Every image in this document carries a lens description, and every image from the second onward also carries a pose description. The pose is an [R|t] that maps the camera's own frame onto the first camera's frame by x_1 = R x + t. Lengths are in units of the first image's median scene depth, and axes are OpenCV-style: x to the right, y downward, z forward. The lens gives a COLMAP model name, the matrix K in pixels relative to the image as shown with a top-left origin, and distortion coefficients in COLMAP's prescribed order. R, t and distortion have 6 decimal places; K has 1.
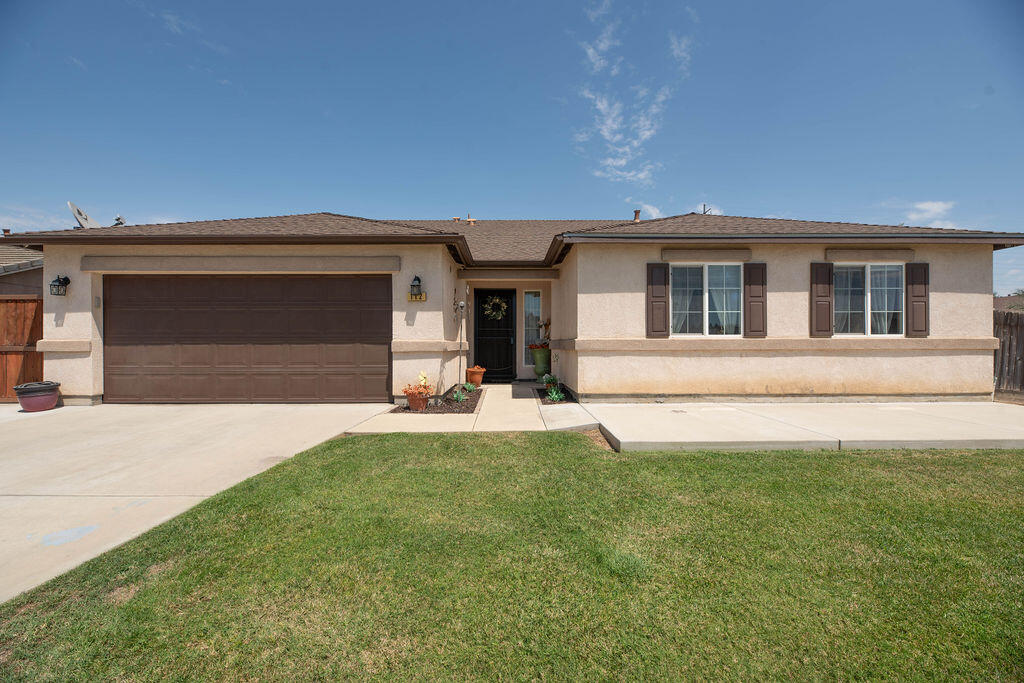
lens RADIAL K [[410.6, 0, 506.5], [0, 410.6, 340.5], [0, 0, 1]] dist [0.001105, -0.003456]
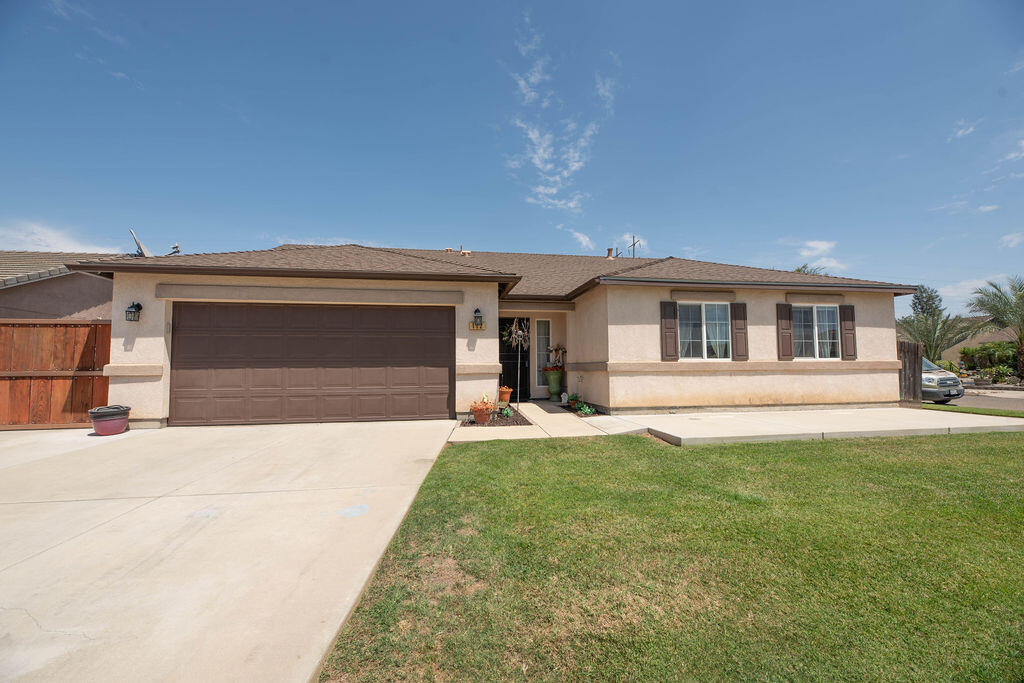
lens RADIAL K [[410.6, 0, 516.7], [0, 410.6, 339.9], [0, 0, 1]] dist [0.001105, -0.003456]
pose [[0.987813, 0.005713, 0.155542, -0.283351], [0.003466, 0.998271, -0.058677, 0.000982], [-0.155609, 0.058501, 0.986085, -0.159772]]
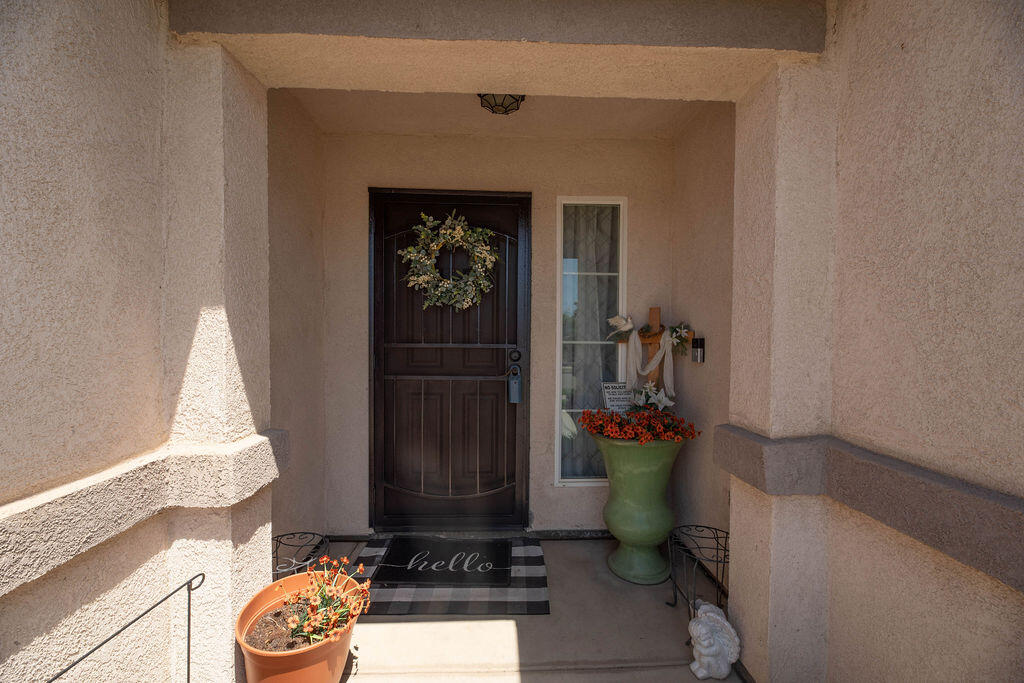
lens RADIAL K [[410.6, 0, 510.7], [0, 410.6, 340.3], [0, 0, 1]] dist [0.001105, -0.003456]
pose [[0.999704, 0.007974, 0.022969, 0.007362], [-0.008926, 0.999093, 0.041640, -0.064297], [-0.022616, -0.041833, 0.998869, 1.115094]]
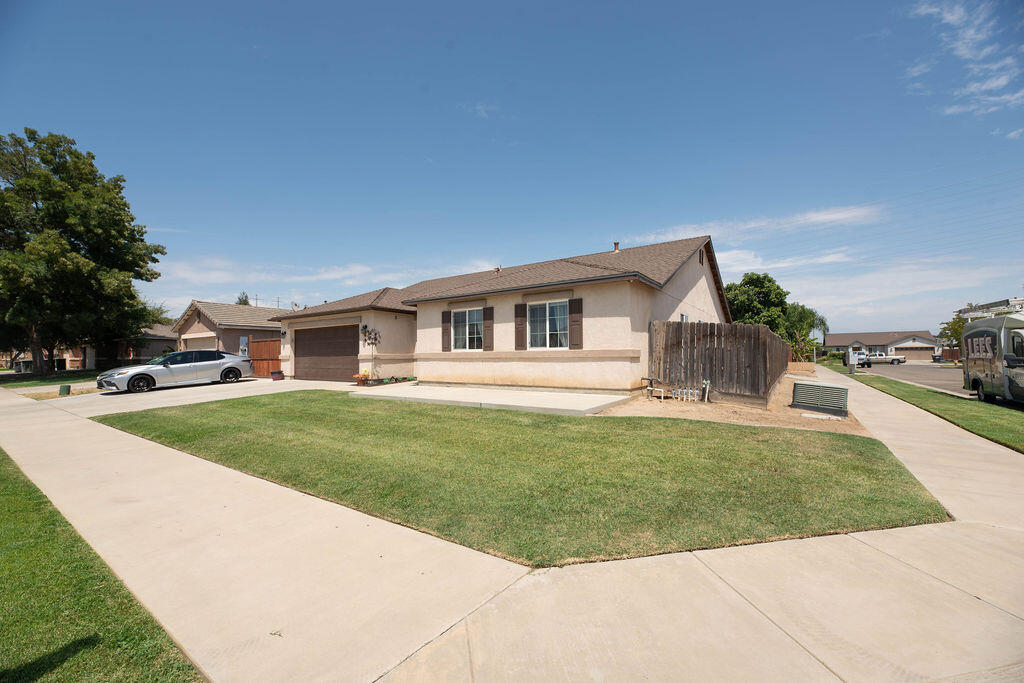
lens RADIAL K [[410.6, 0, 517.1], [0, 410.6, 344.9], [0, 0, 1]] dist [0.001105, -0.003456]
pose [[0.819227, -0.020818, -0.573091, 1.676459], [0.011508, 0.999736, -0.019866, 0.003732], [0.573354, 0.009679, 0.819251, -0.330318]]
